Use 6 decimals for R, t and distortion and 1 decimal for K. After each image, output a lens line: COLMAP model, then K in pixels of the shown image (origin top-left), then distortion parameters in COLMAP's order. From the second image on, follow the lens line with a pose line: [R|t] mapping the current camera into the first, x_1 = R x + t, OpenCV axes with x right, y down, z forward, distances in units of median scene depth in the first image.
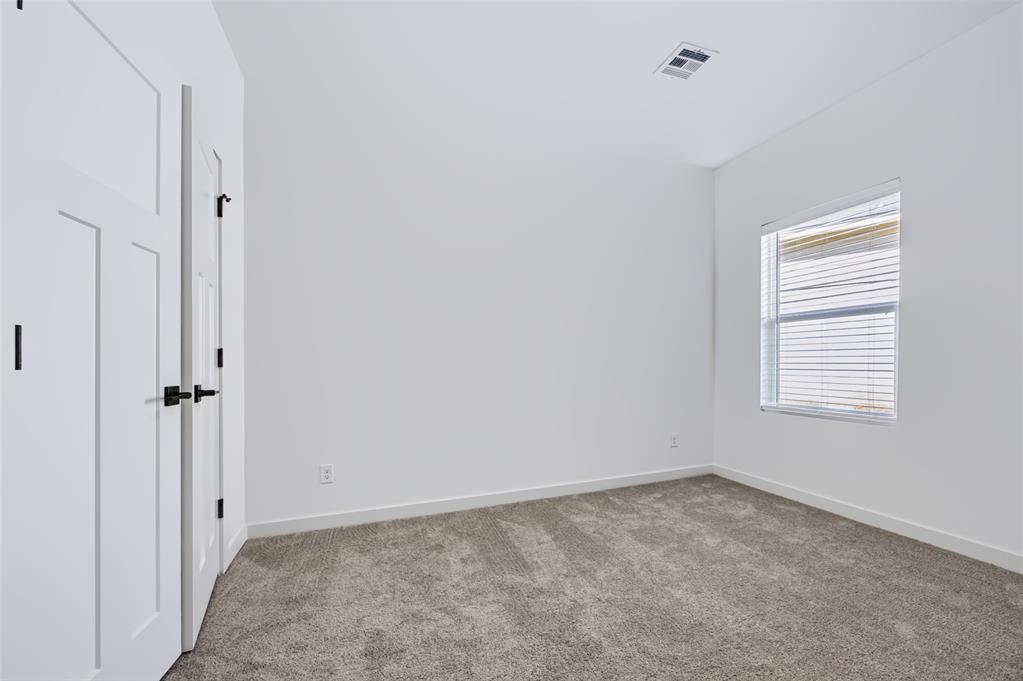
lens RADIAL K [[397.4, 0, 510.8], [0, 397.4, 368.3], [0, 0, 1]] dist [-0.002768, -0.000415]
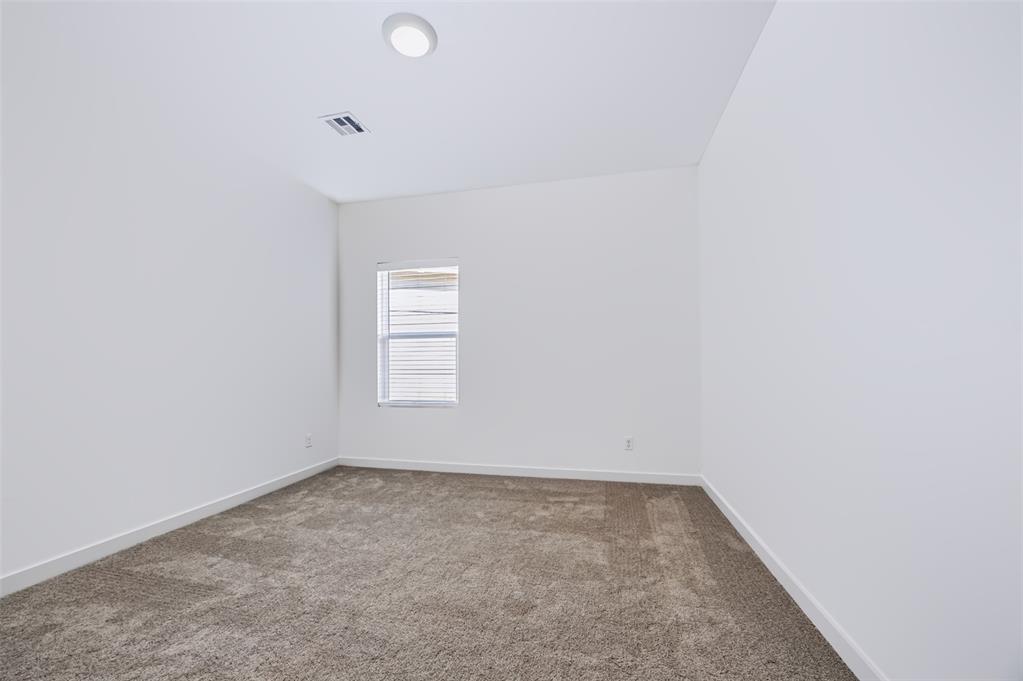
lens RADIAL K [[397.4, 0, 510.8], [0, 397.4, 368.3], [0, 0, 1]] dist [-0.002768, -0.000415]
pose [[0.539277, 0.001859, 0.842126, -0.278946], [0.013283, 0.999854, -0.010713, 0.003096], [-0.842024, 0.016964, 0.539174, -0.072332]]
